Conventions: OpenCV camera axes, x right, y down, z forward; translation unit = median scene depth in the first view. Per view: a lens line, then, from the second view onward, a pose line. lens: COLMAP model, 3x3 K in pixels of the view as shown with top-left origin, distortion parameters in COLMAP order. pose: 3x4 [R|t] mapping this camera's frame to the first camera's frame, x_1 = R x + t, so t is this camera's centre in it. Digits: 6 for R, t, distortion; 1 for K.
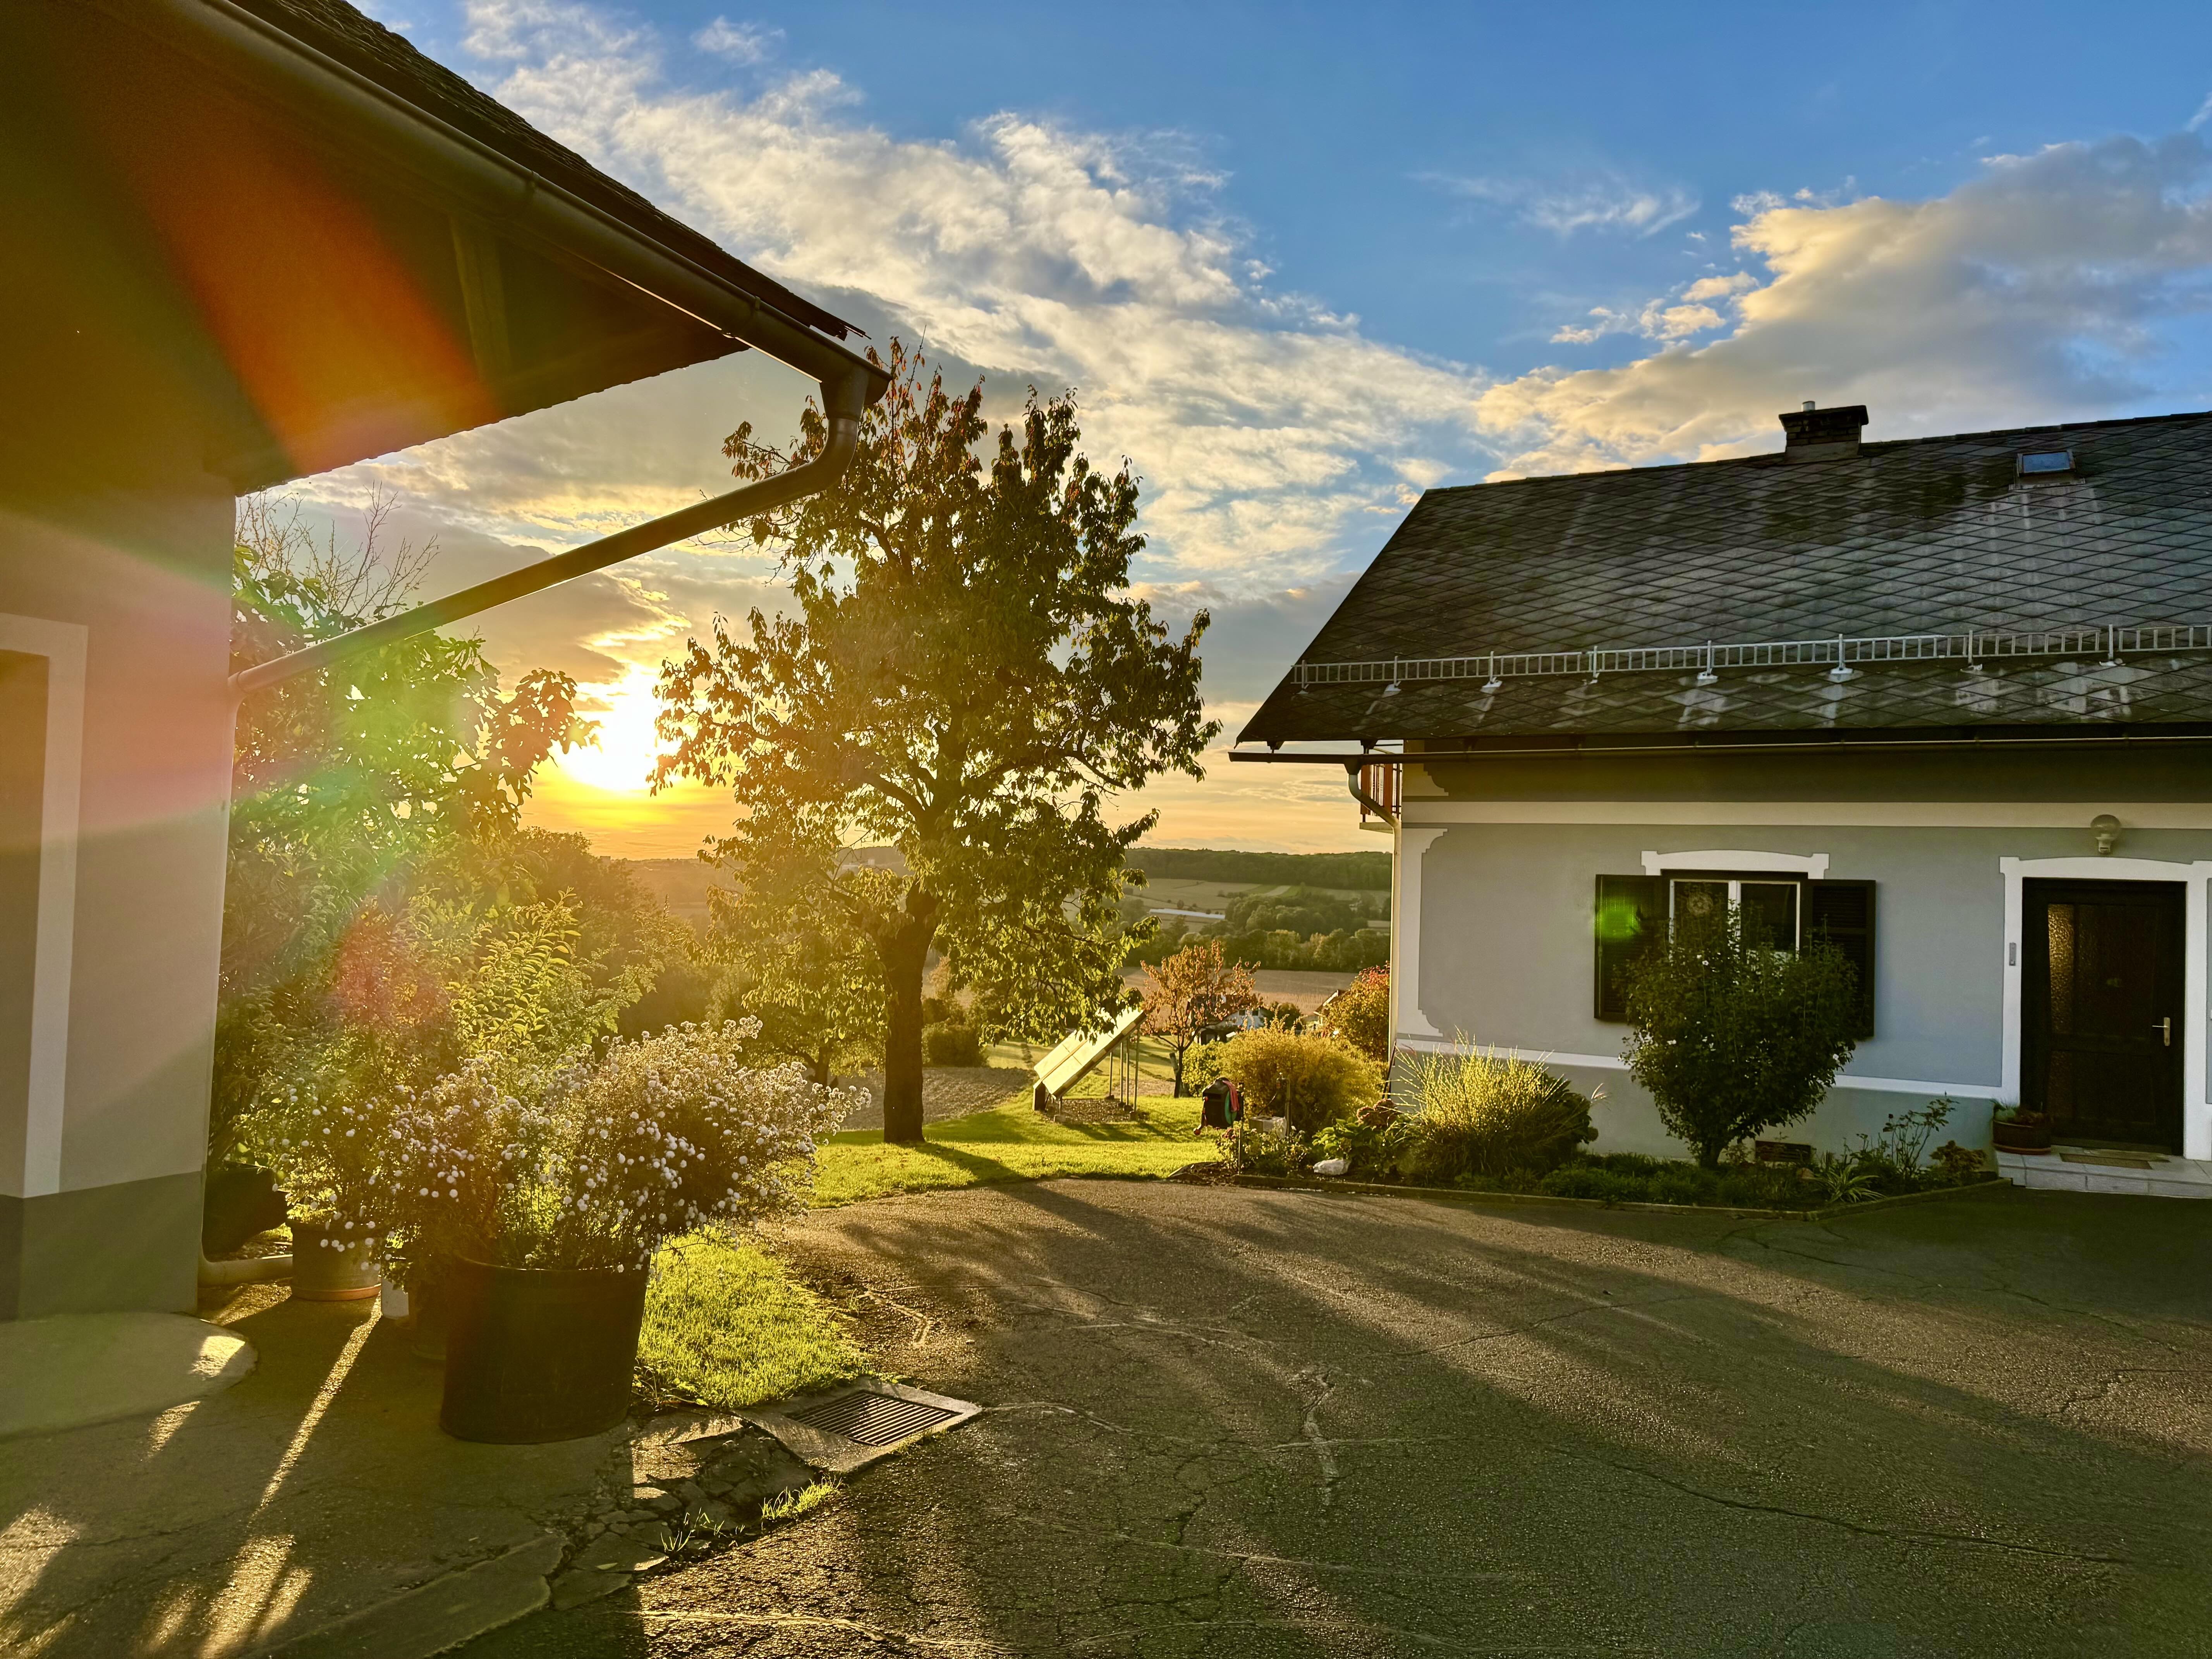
lens RADIAL K [[1531.1, 0, 1106.0], [0, 1531.1, 829.5], [0, 0, 1]] dist [0.005725, -0.004672]
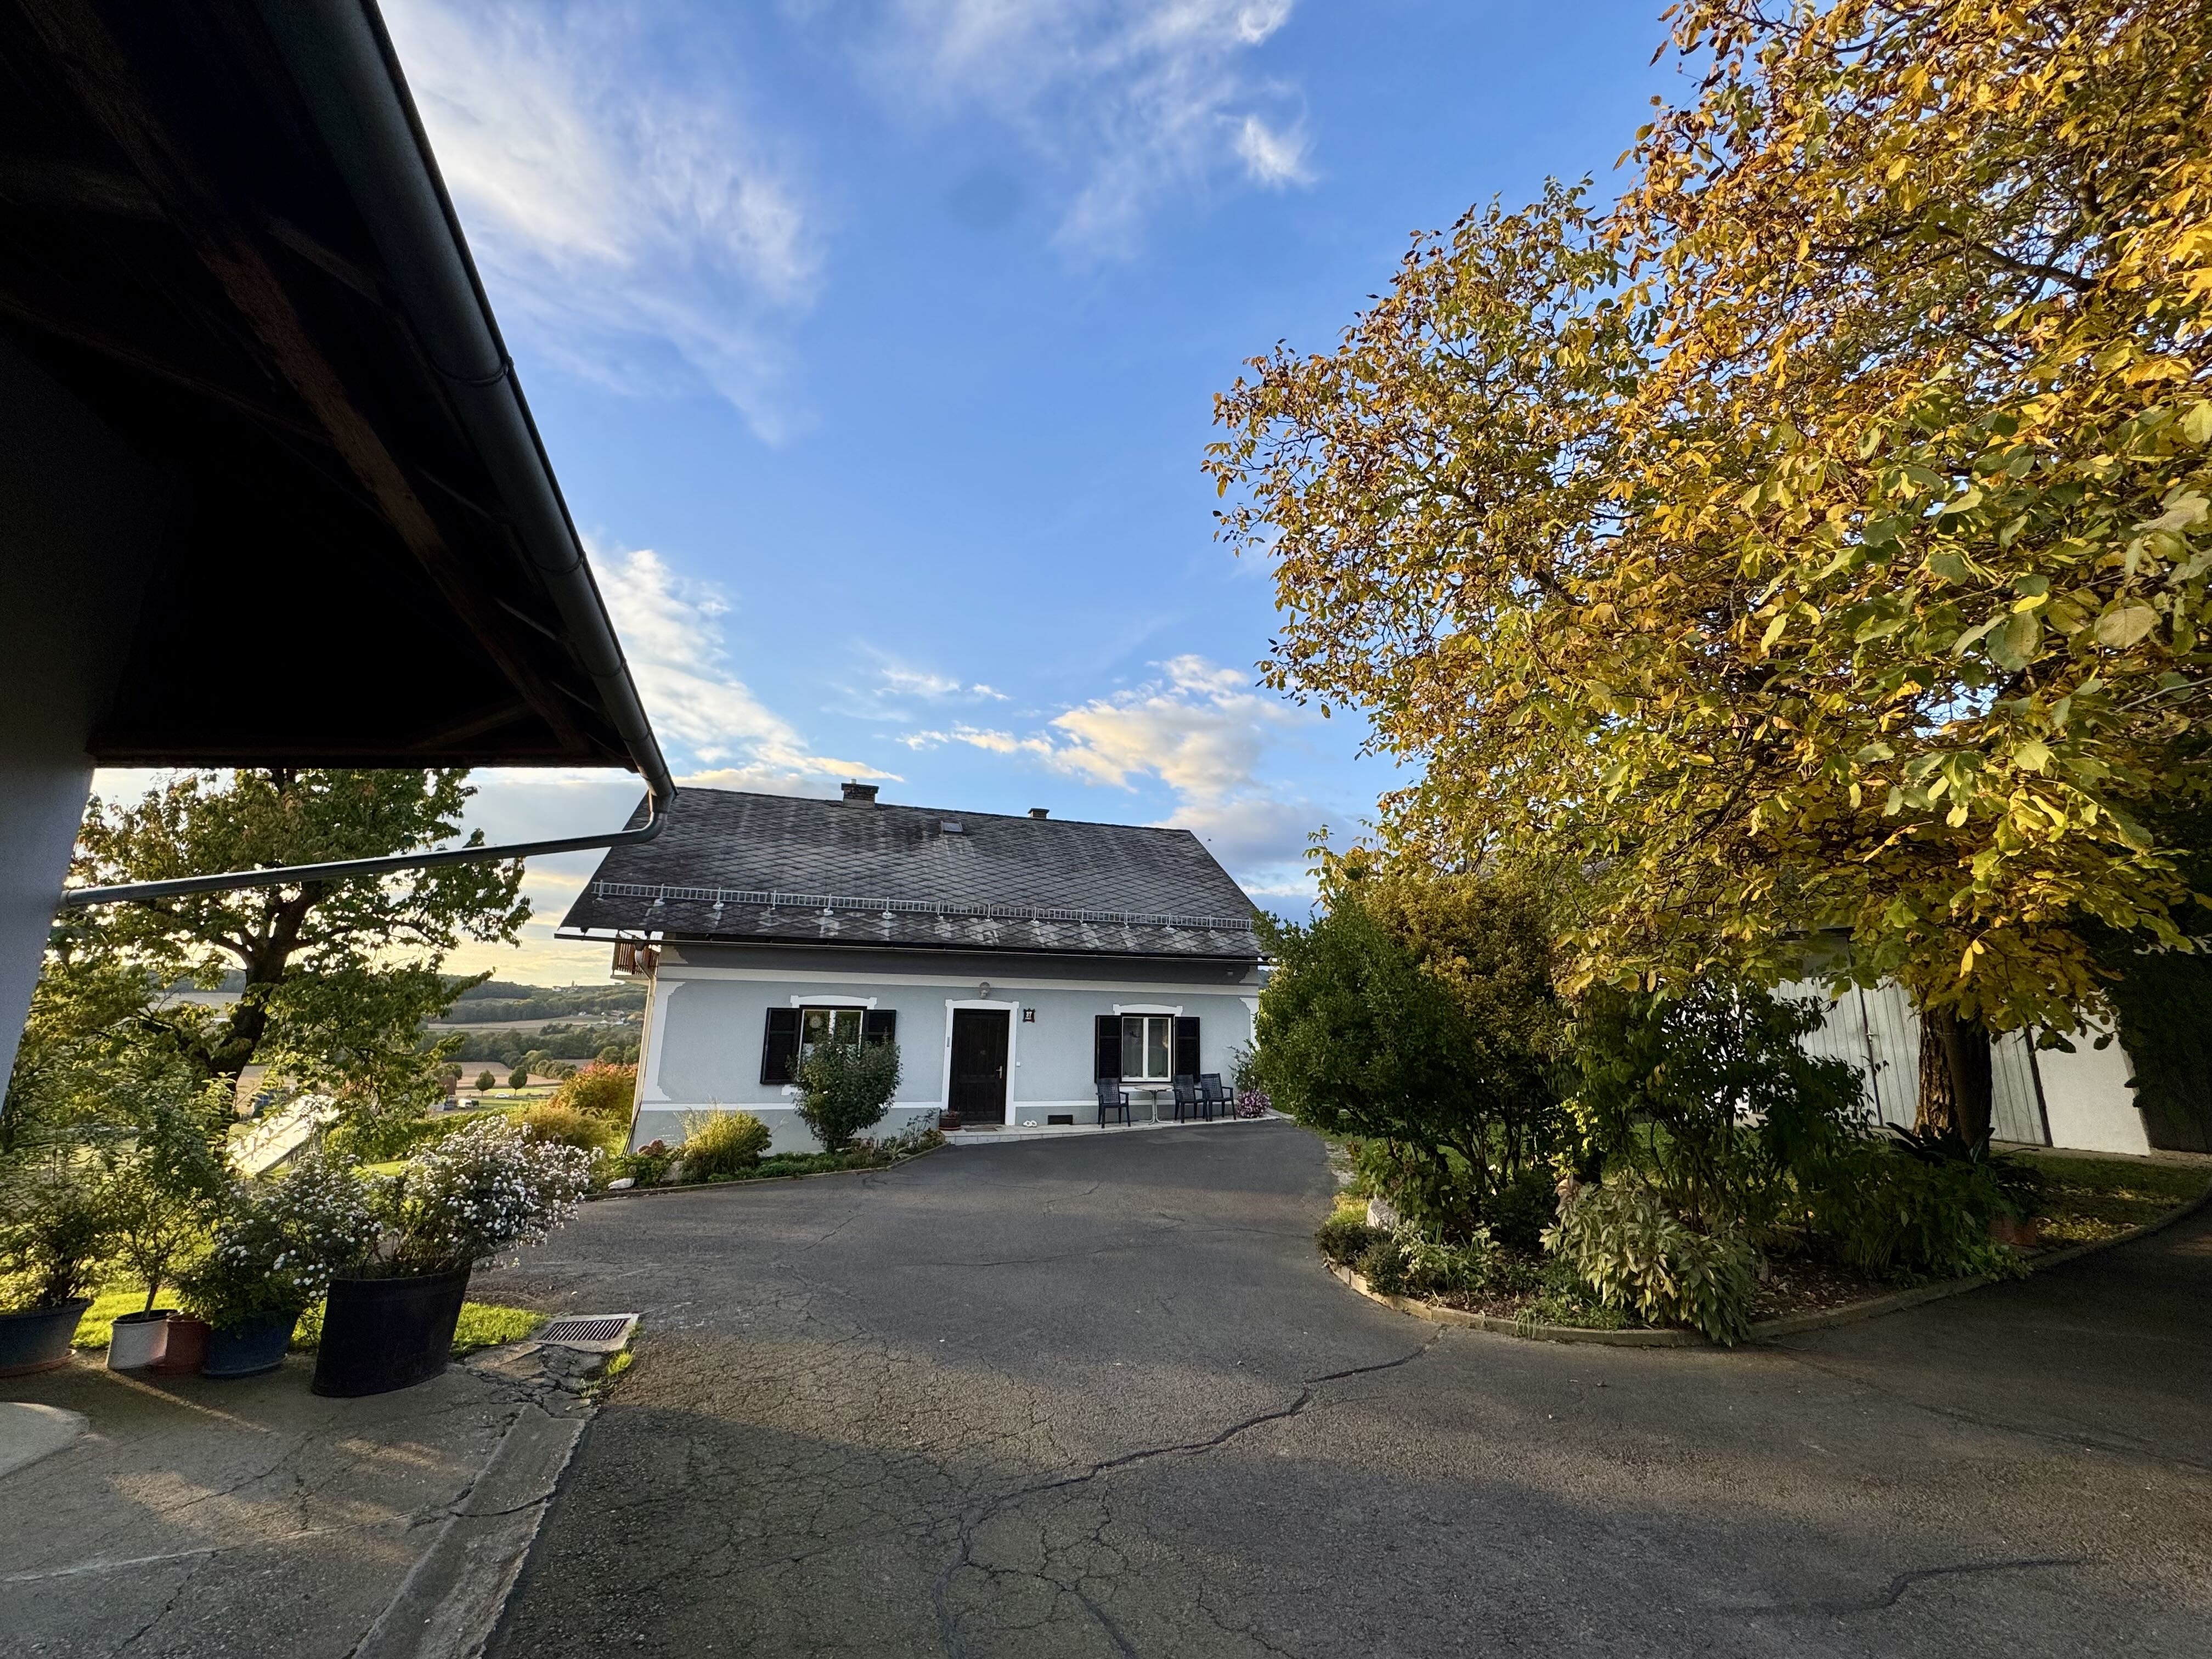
lens RADIAL K [[863.7, 0, 1106.0], [0, 863.7, 829.5], [0, 0, 1]] dist [-0.021901, 0.000053]
pose [[0.680100, 0.137893, 0.720034, -0.227971], [-0.021185, 0.985438, -0.168710, -0.020624], [-0.732813, 0.099486, 0.673118, -0.084719]]
